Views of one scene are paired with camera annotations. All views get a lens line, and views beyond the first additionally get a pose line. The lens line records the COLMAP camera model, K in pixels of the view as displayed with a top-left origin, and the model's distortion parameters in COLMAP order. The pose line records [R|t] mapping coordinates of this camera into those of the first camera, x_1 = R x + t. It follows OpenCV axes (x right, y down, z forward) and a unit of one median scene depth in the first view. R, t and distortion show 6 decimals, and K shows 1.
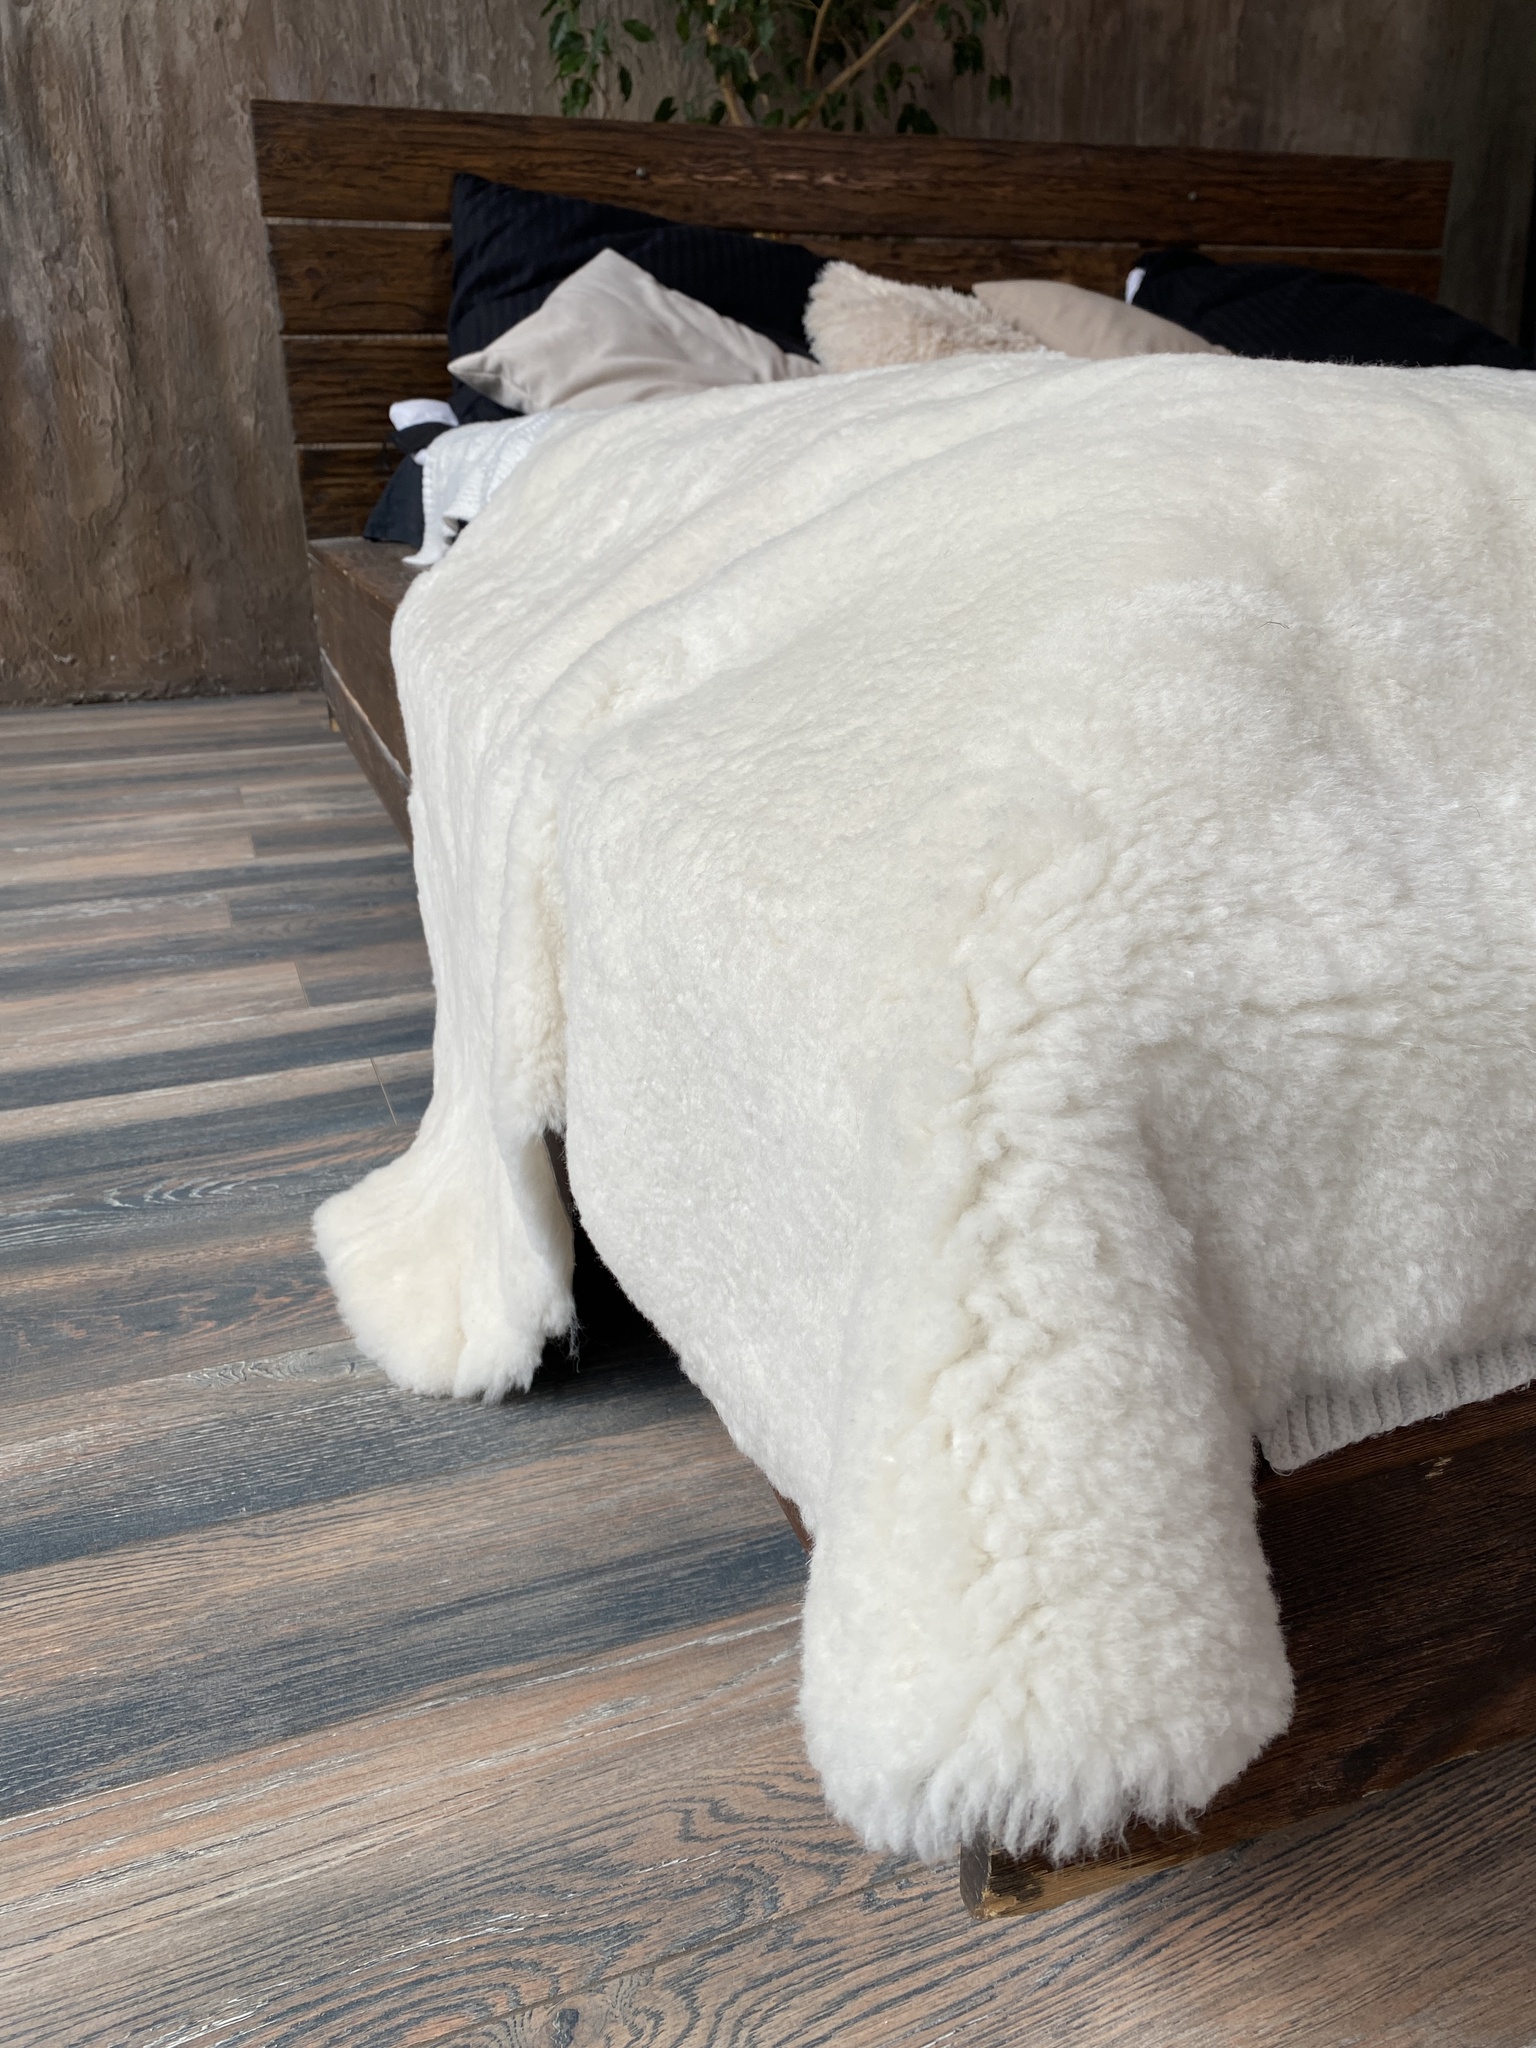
lens RADIAL K [[1565.2, 0, 777.0], [0, 1565.2, 1005.6], [0, 0, 1]] dist [0.012016, -0.011542]
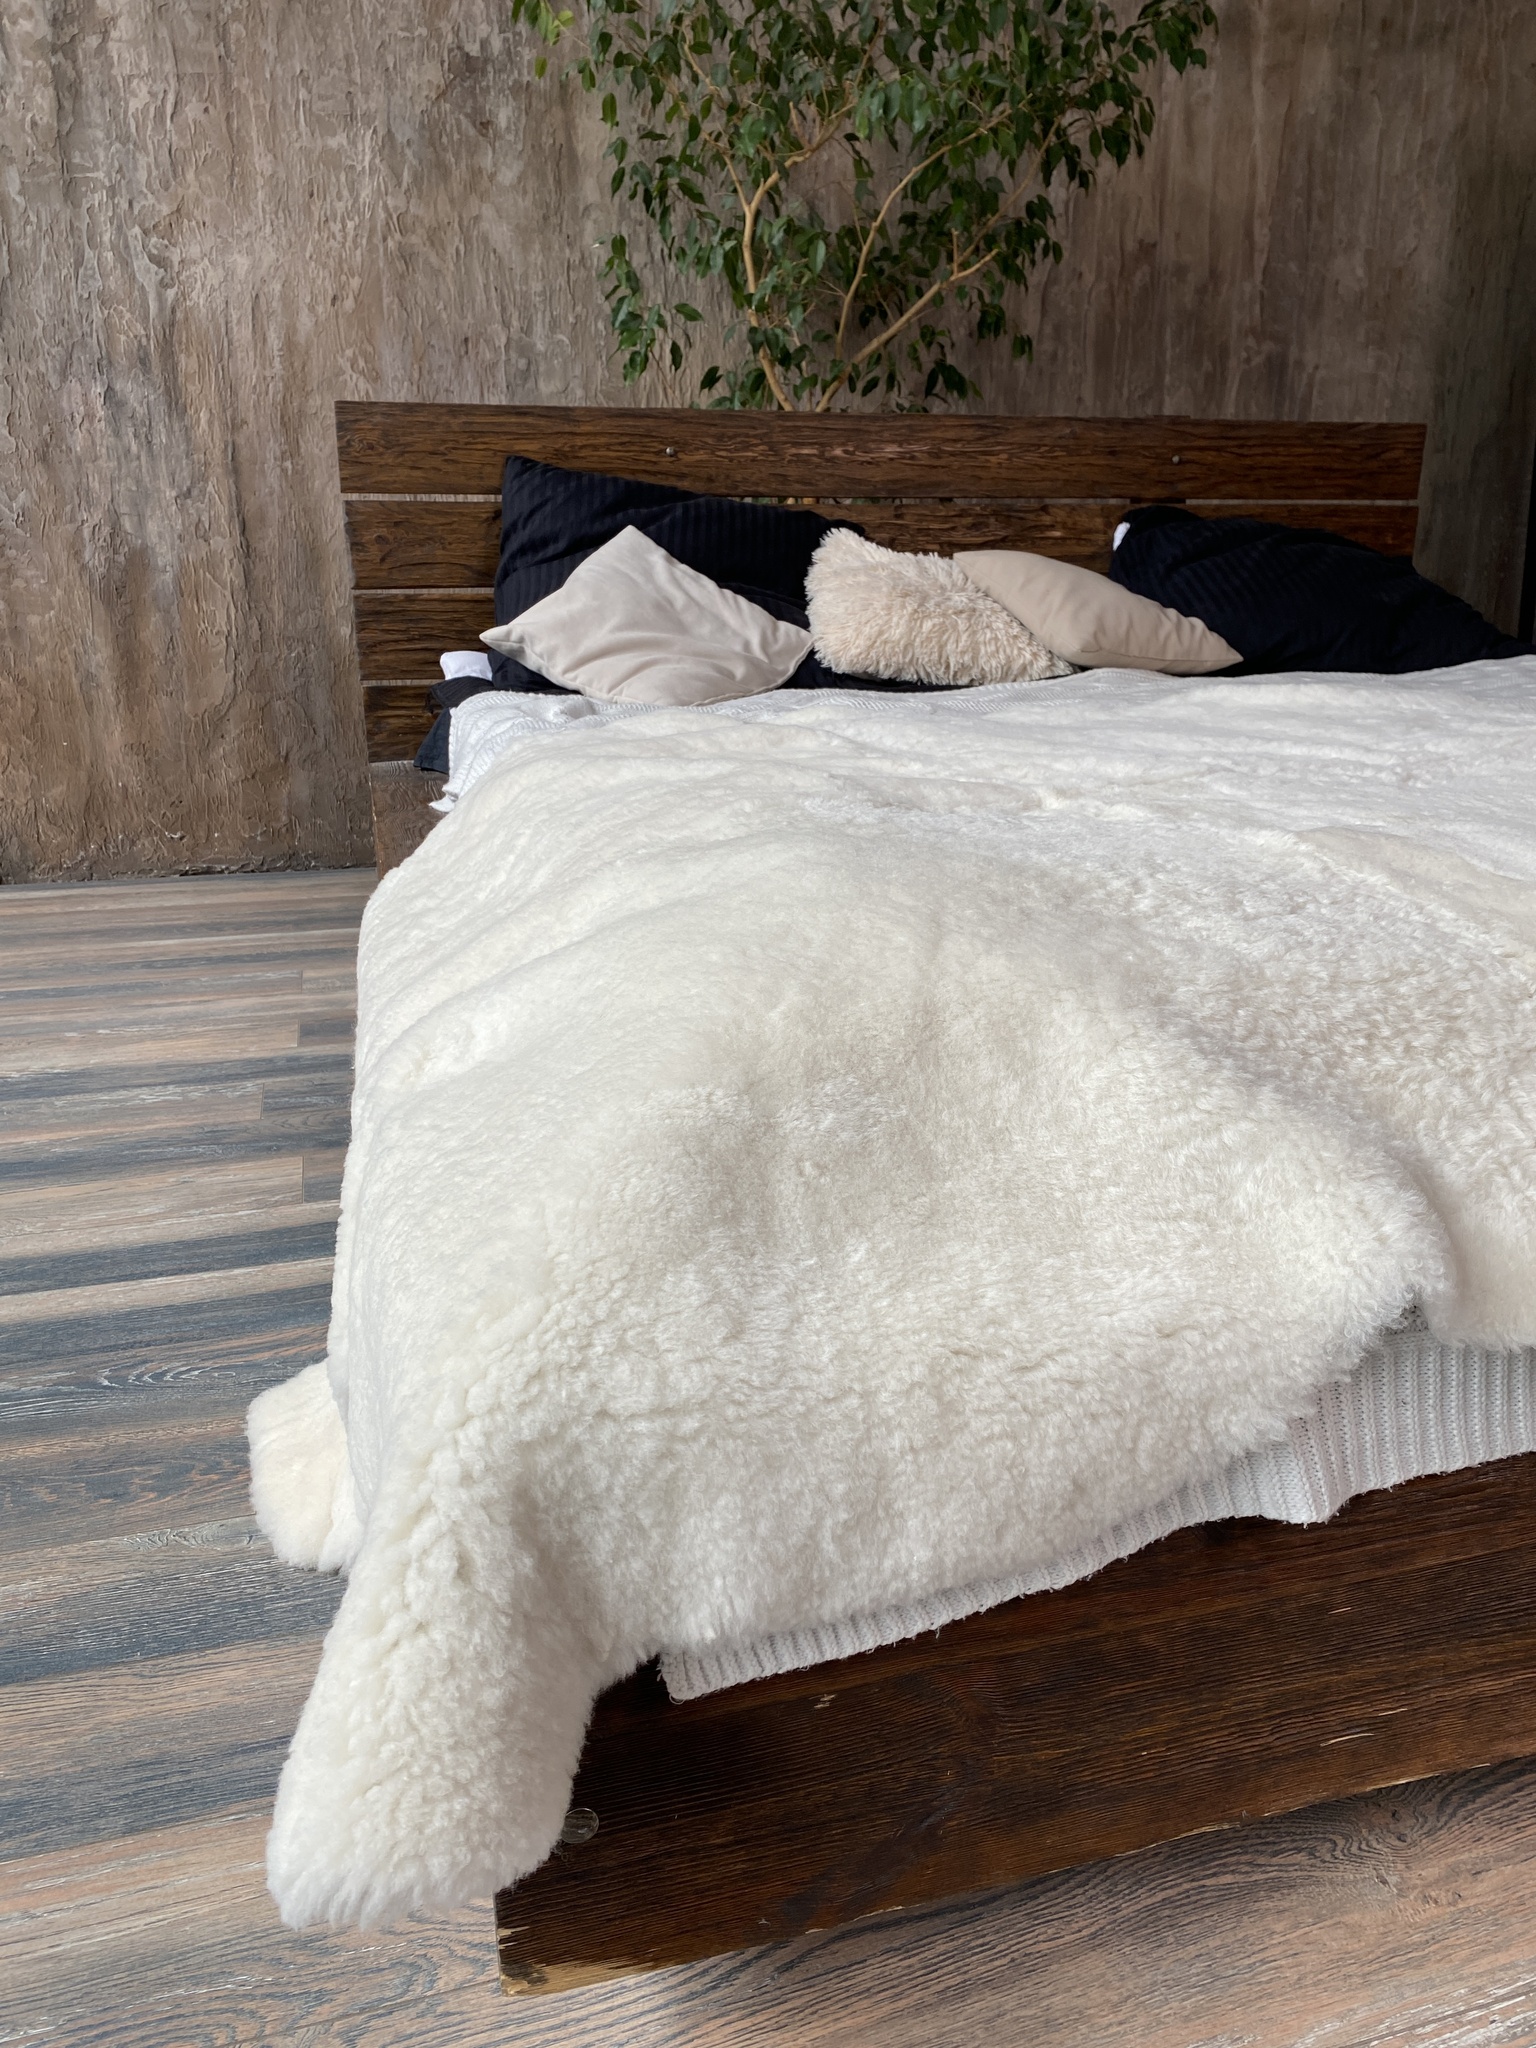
lens RADIAL K [[1563.1, 0, 777.3], [0, 1563.1, 1009.3], [0, 0, 1]] dist [0.008229, -0.005605]
pose [[0.996287, 0.032005, -0.079923, 0.095995], [-0.037376, 0.997077, -0.066636, -0.051187], [0.077557, 0.069376, 0.994571, -0.102846]]
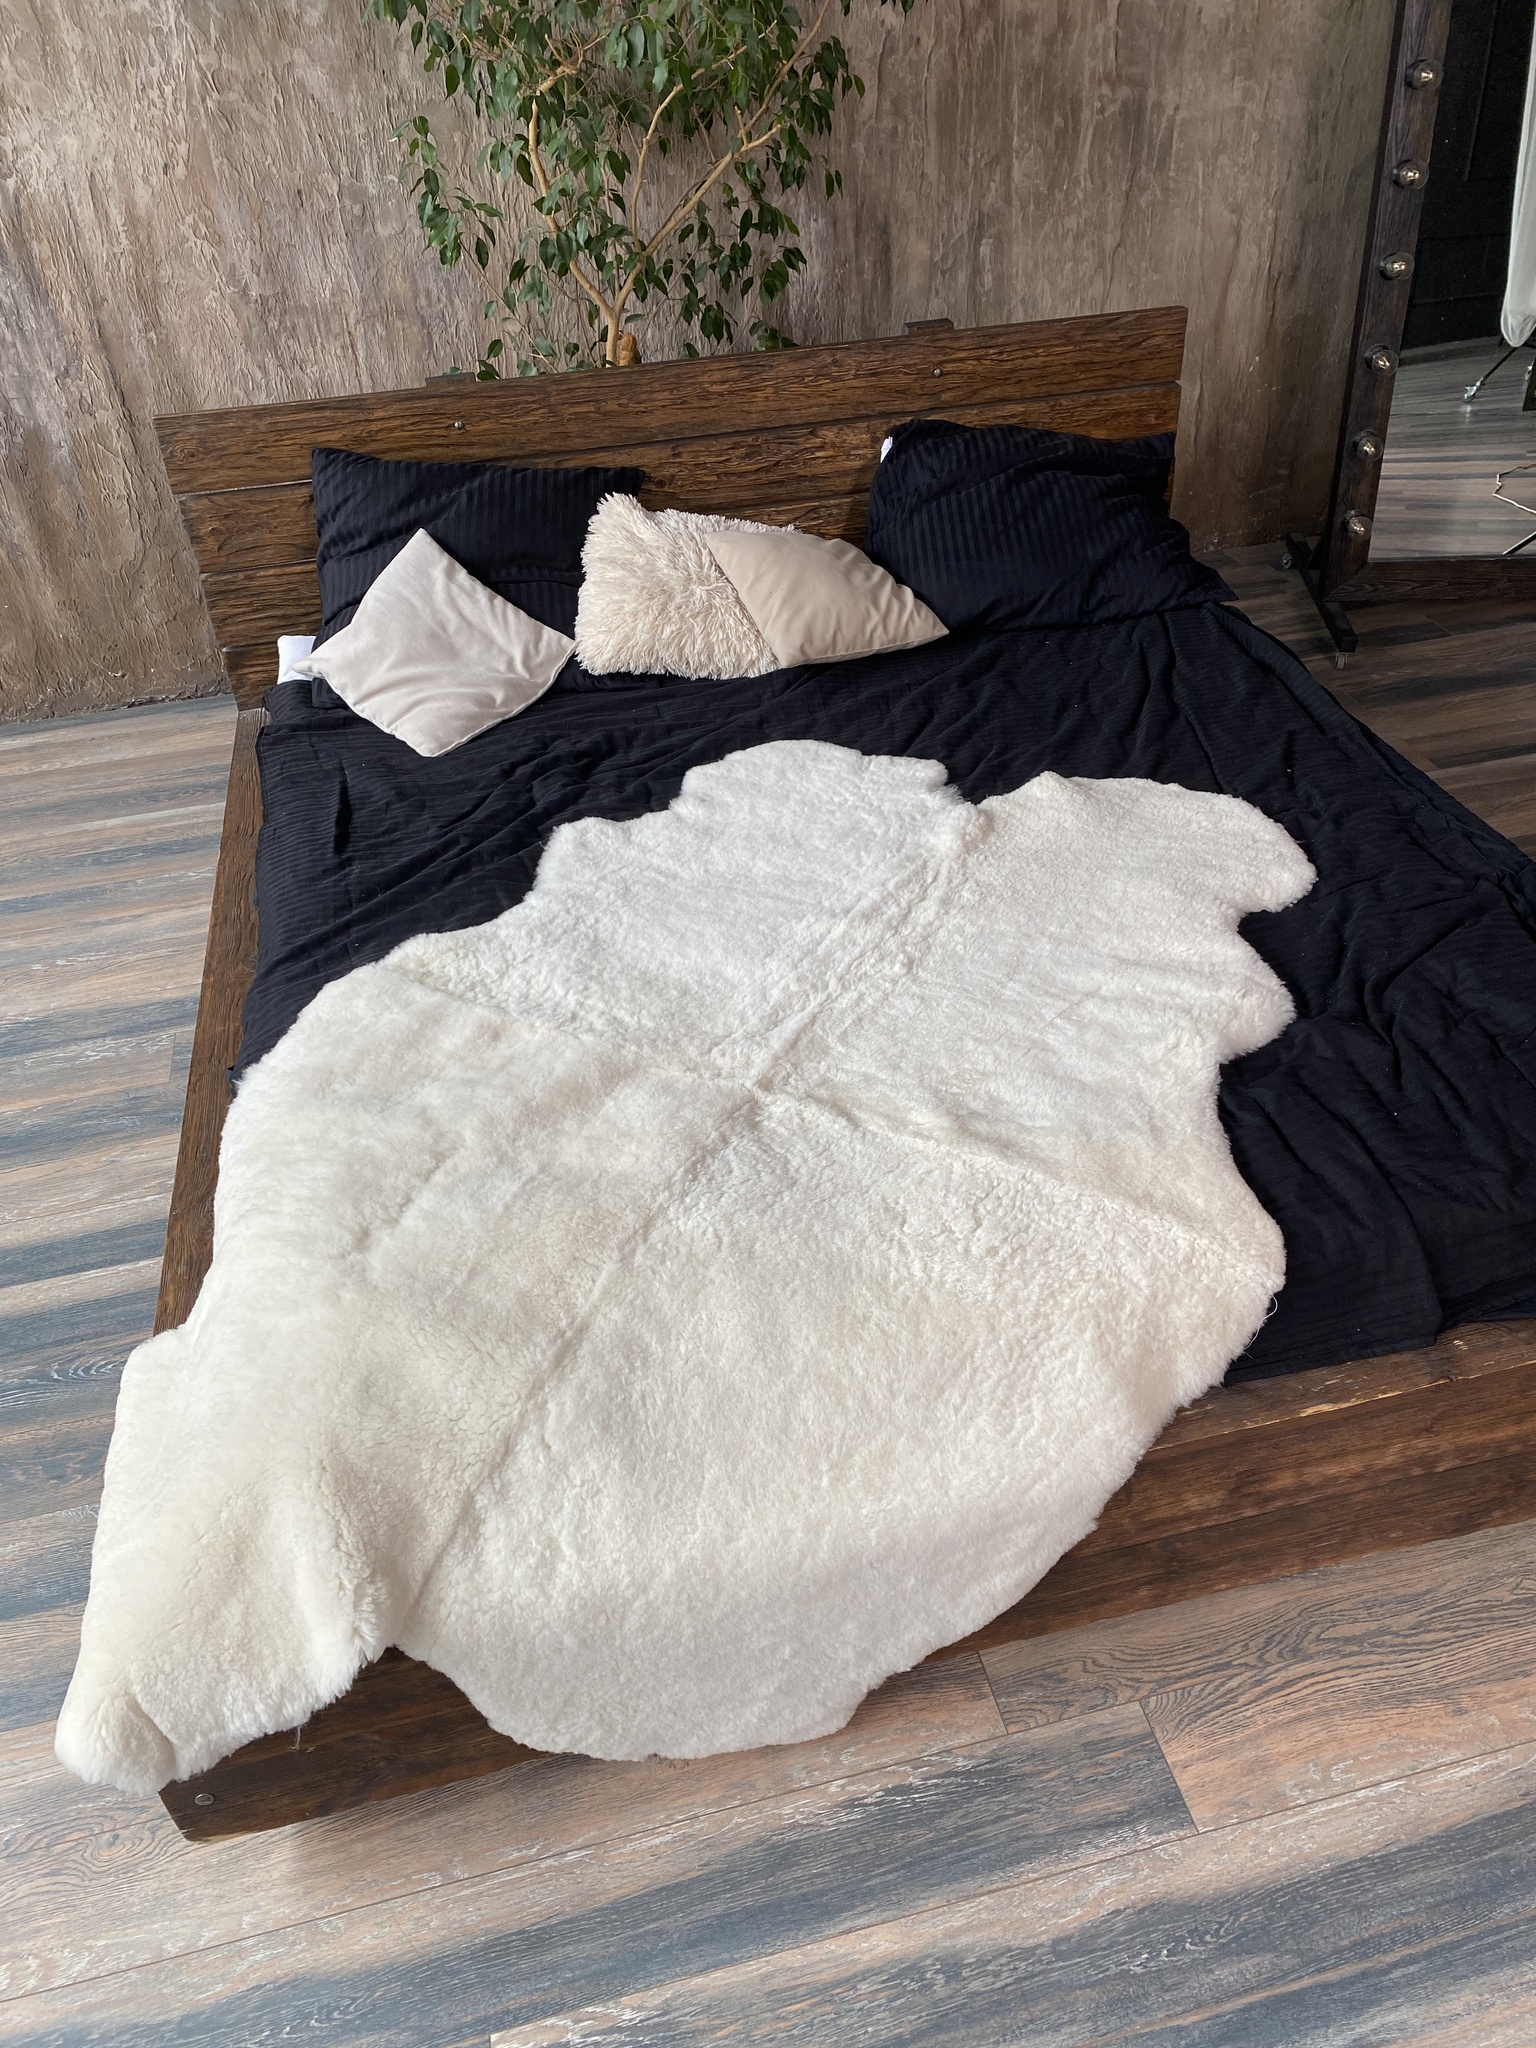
lens RADIAL K [[1557.5, 0, 768.0], [0, 1557.5, 1024.0], [0, 0, 1]] dist [0.012081, -0.007540]
pose [[0.990549, 0.043348, -0.130129, 0.352433], [-0.004319, 0.958132, 0.286293, -0.428834], [0.137091, -0.283025, 0.949264, -0.316057]]
